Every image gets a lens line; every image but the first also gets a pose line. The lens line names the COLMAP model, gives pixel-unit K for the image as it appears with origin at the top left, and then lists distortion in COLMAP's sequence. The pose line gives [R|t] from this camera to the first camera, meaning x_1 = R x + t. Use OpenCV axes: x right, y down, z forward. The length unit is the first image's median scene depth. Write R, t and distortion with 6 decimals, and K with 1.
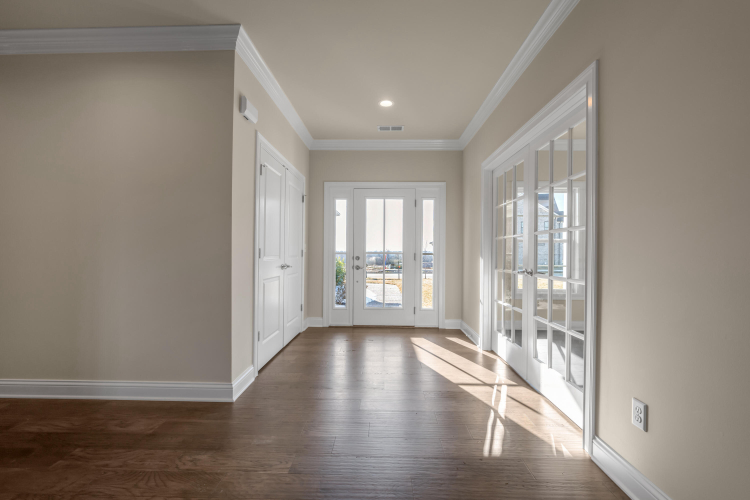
lens RADIAL K [[306.6, 0, 376.6], [0, 306.6, 252.7], [0, 0, 1]] dist [-0.000456, -0.000070]
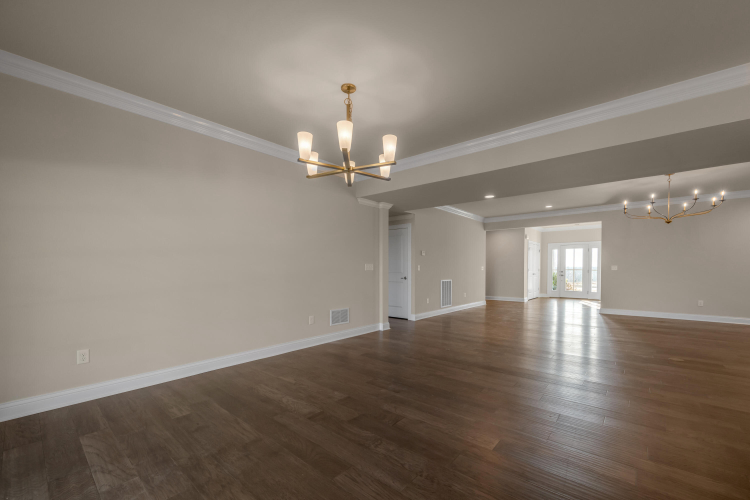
lens RADIAL K [[306.6, 0, 363.9], [0, 306.6, 272.5], [0, 0, 1]] dist [-0.000456, -0.000070]
pose [[0.772722, -0.000668, -0.634744, 0.303511], [0.003848, 0.999986, 0.003632, 0.010166], [0.634733, -0.005249, 0.772714, -2.196409]]
